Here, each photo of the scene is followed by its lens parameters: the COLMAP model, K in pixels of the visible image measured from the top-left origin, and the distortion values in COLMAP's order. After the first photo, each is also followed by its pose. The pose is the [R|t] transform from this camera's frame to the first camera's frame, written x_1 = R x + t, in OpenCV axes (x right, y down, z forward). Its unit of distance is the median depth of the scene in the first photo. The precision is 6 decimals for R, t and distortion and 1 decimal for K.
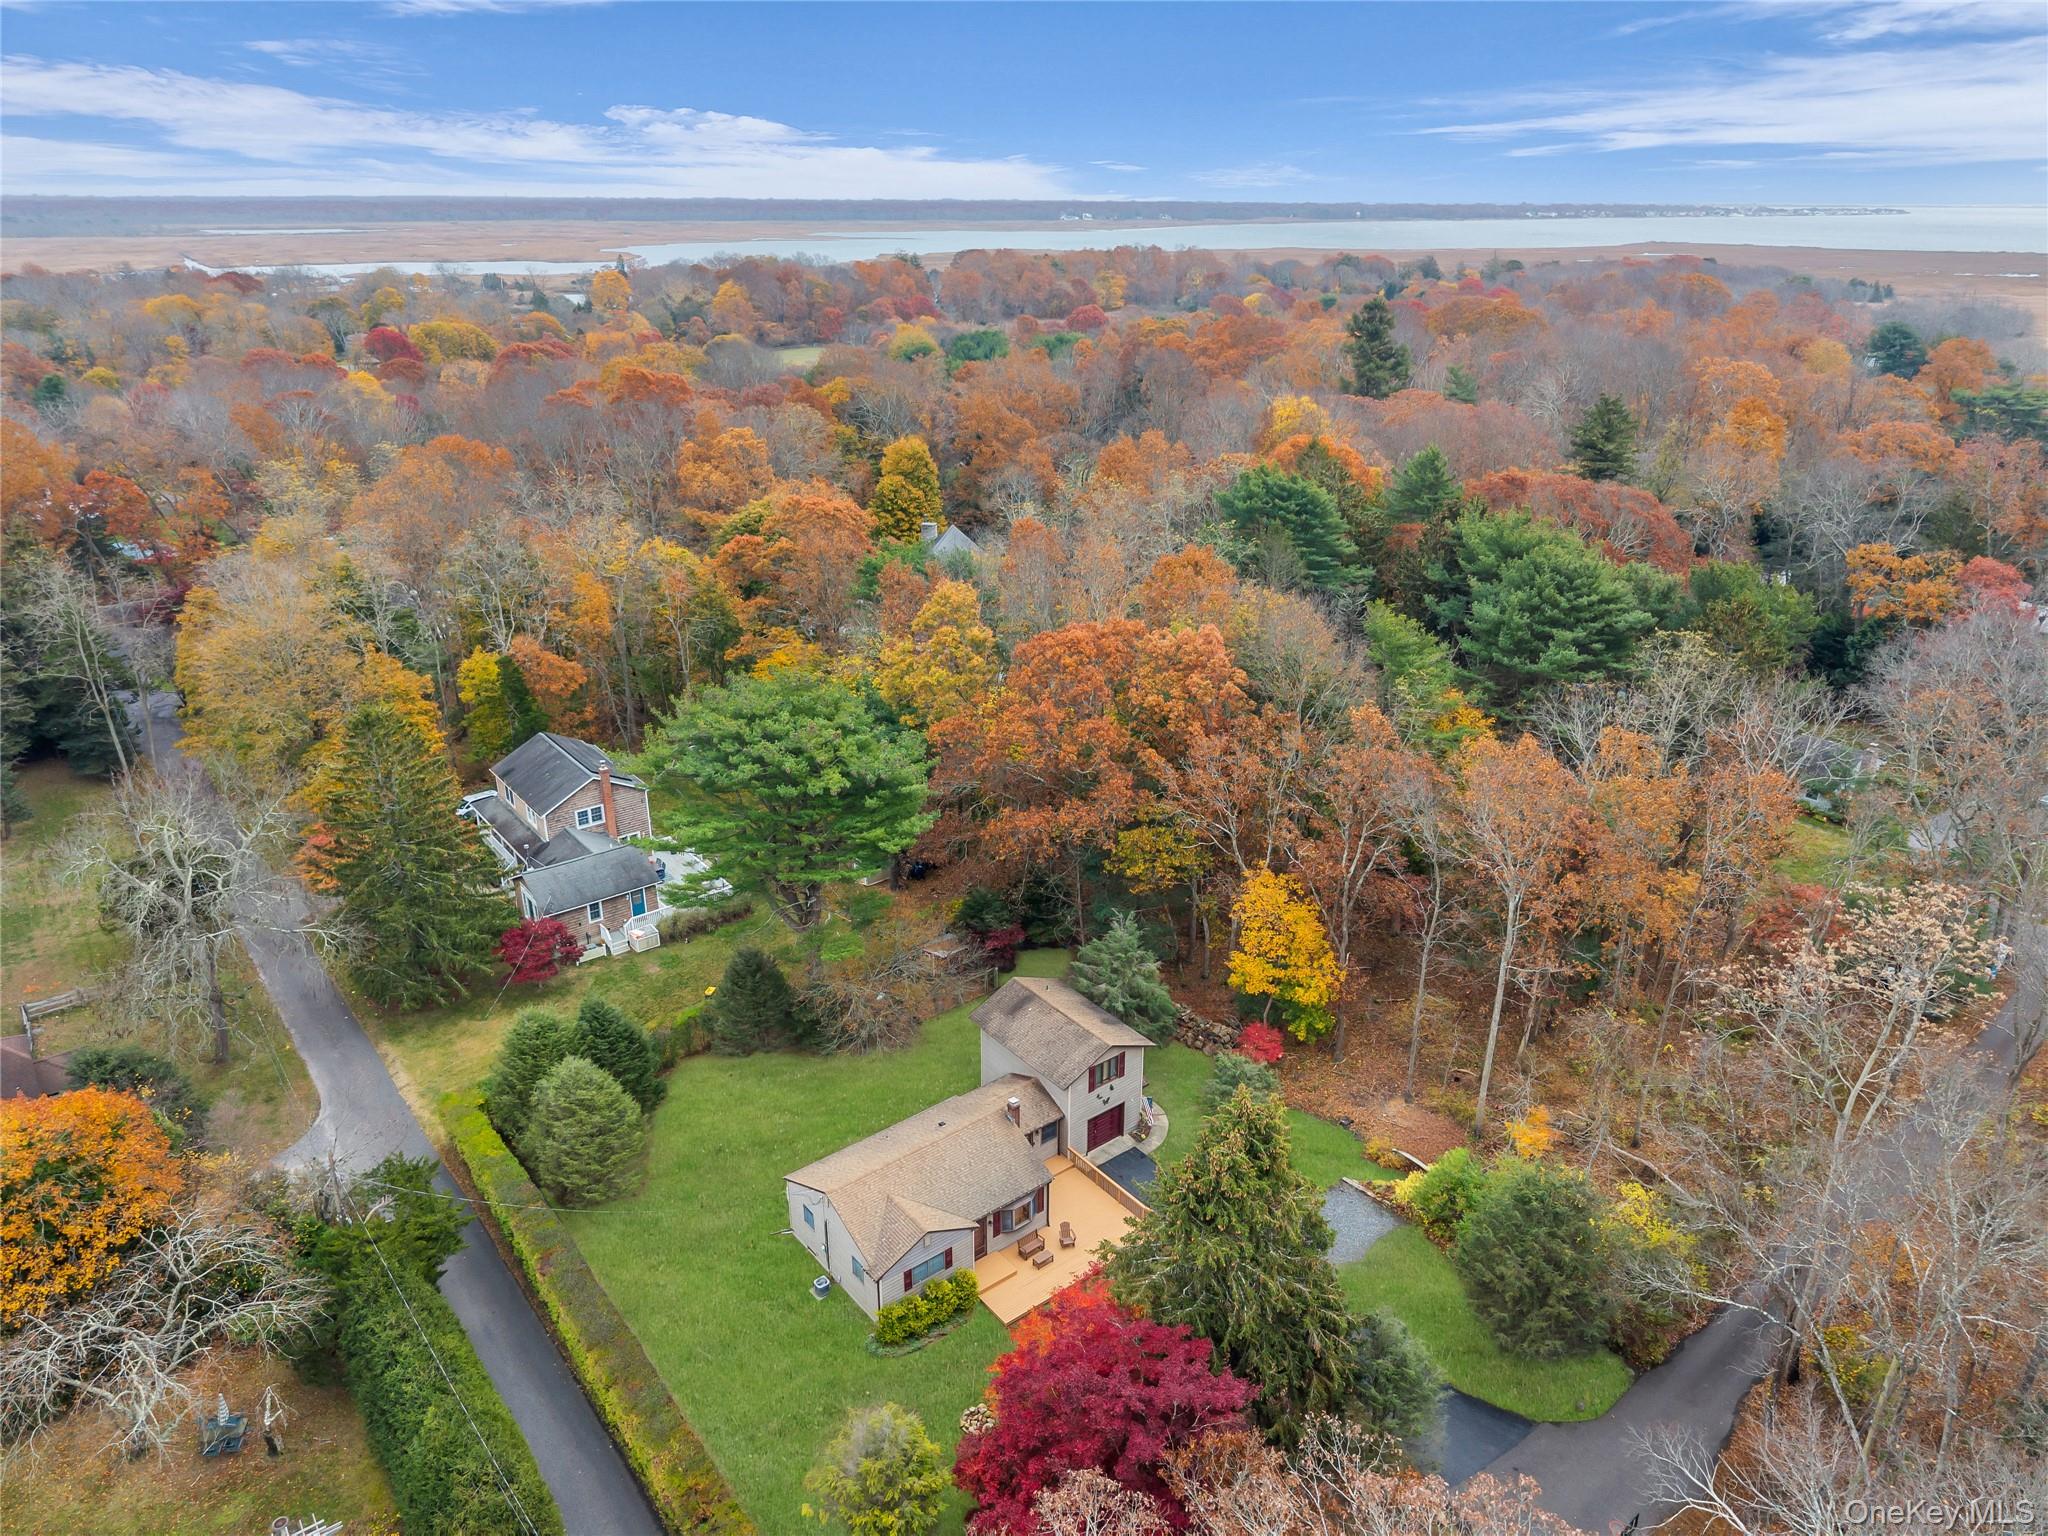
lens RADIAL K [[1351.3, 0, 1024.0], [0, 1351.3, 768.0], [0, 0, 1]] dist [0.057645, -0.092870]
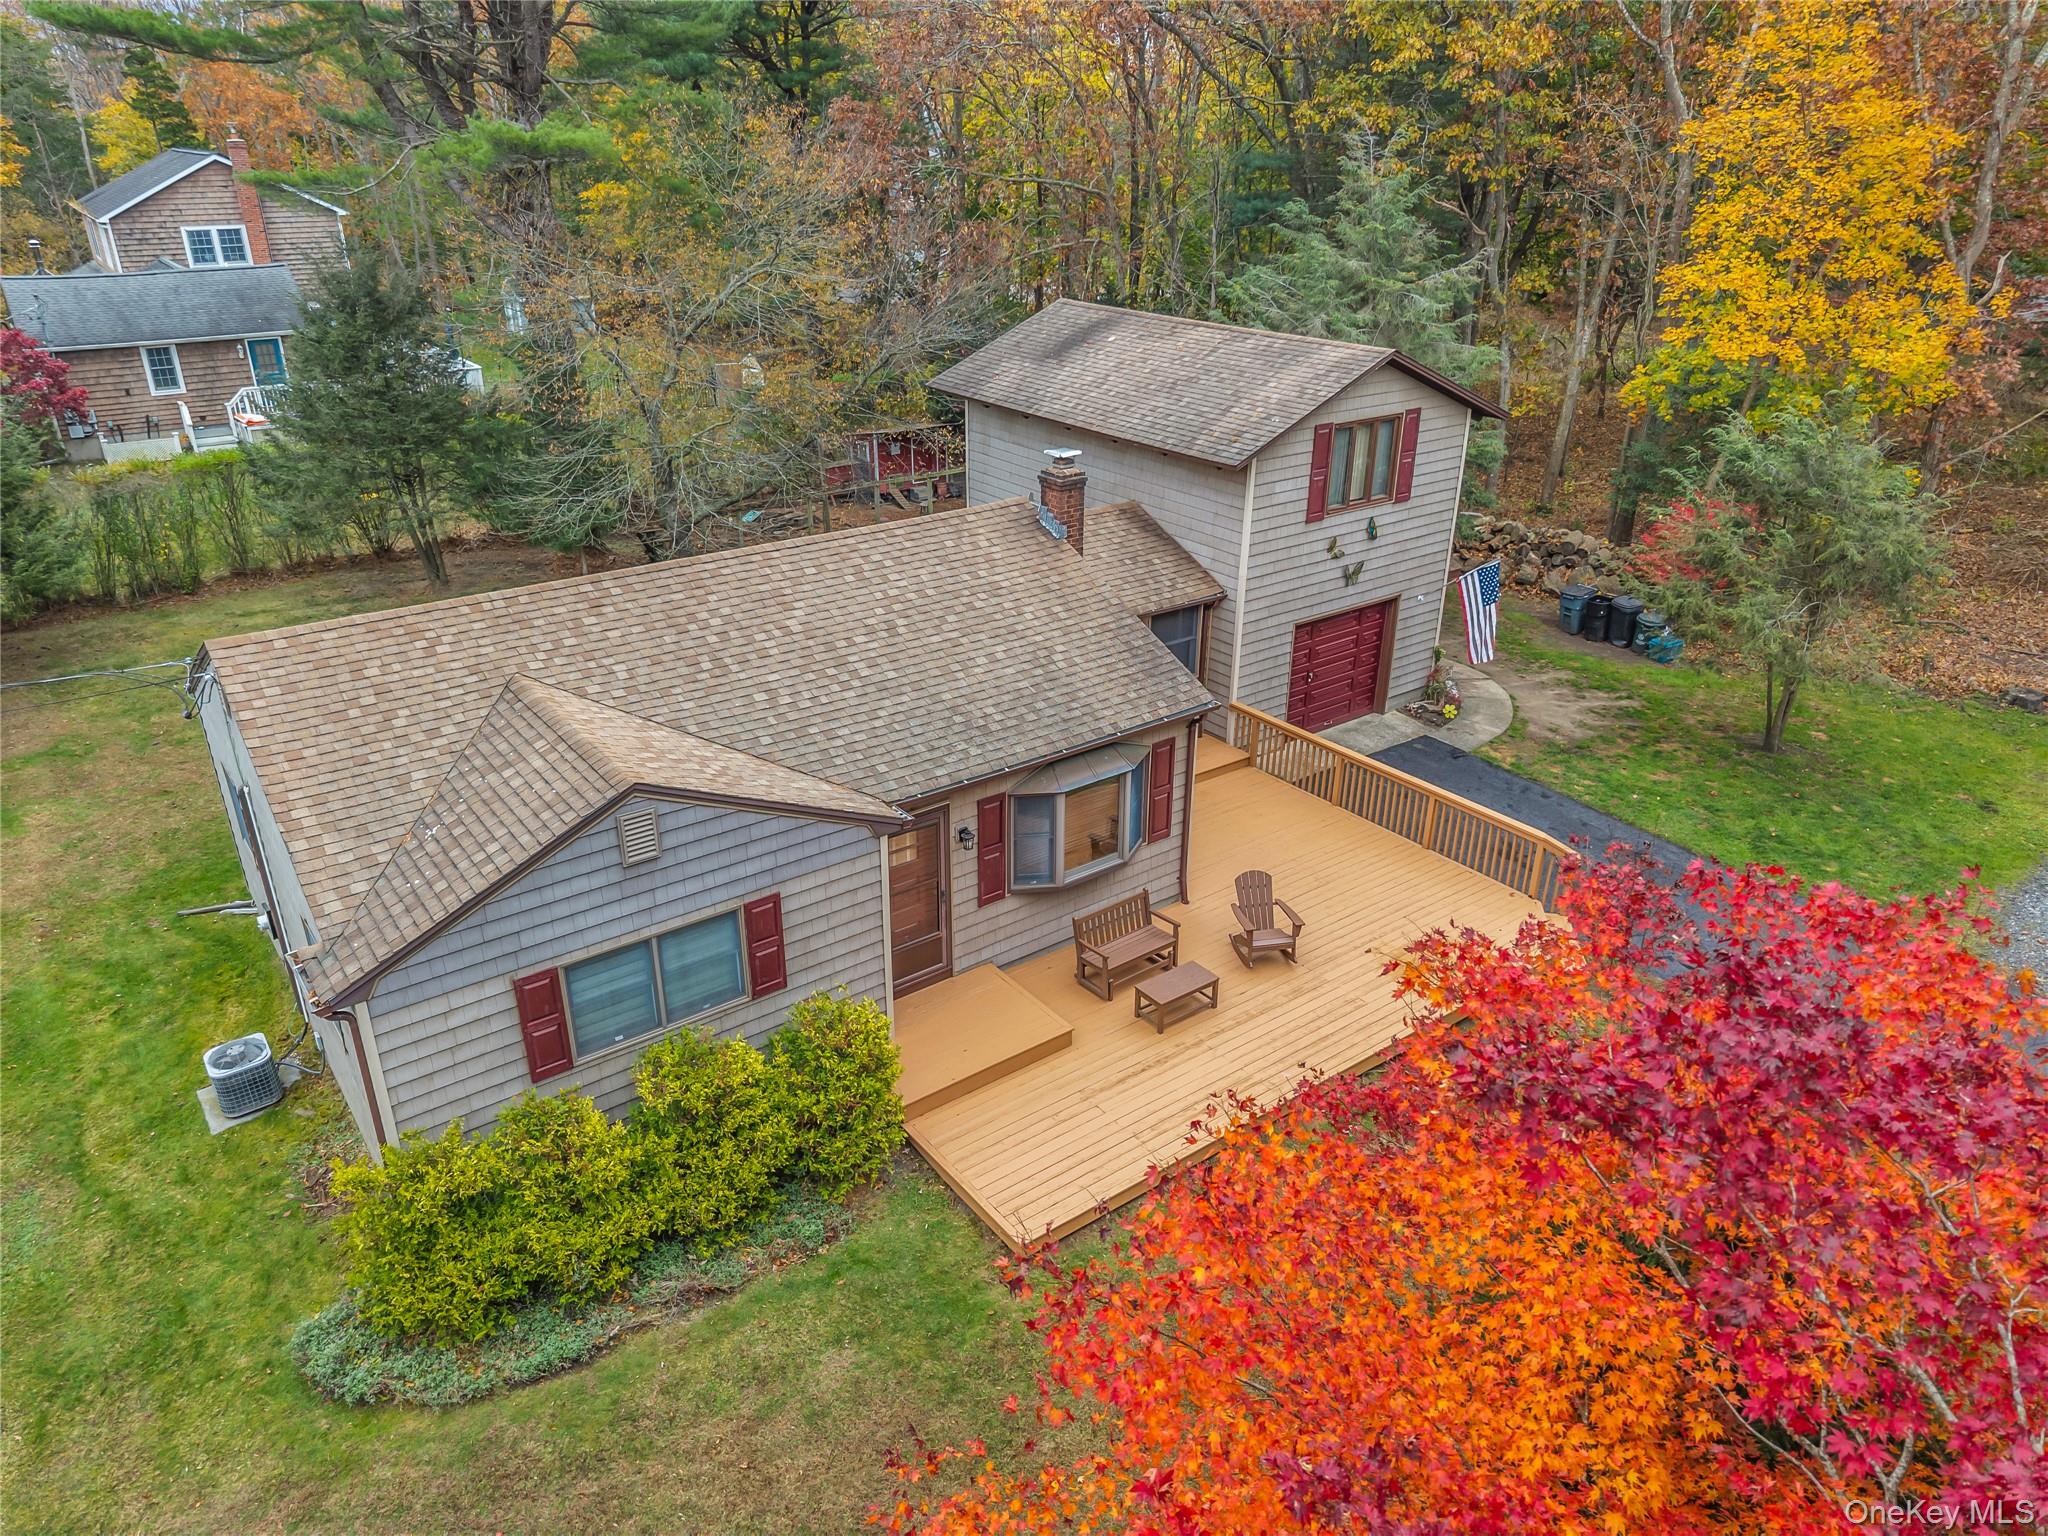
lens RADIAL K [[1360.3, 0, 1007.8], [0, 1360.3, 762.0], [0, 0, 1]] dist [0.077125, -0.095239]
pose [[0.999341, 0.019747, -0.030449, -0.008991], [-0.018467, 0.998957, 0.041762, 0.280783], [0.031241, -0.041172, 0.998664, 0.684739]]
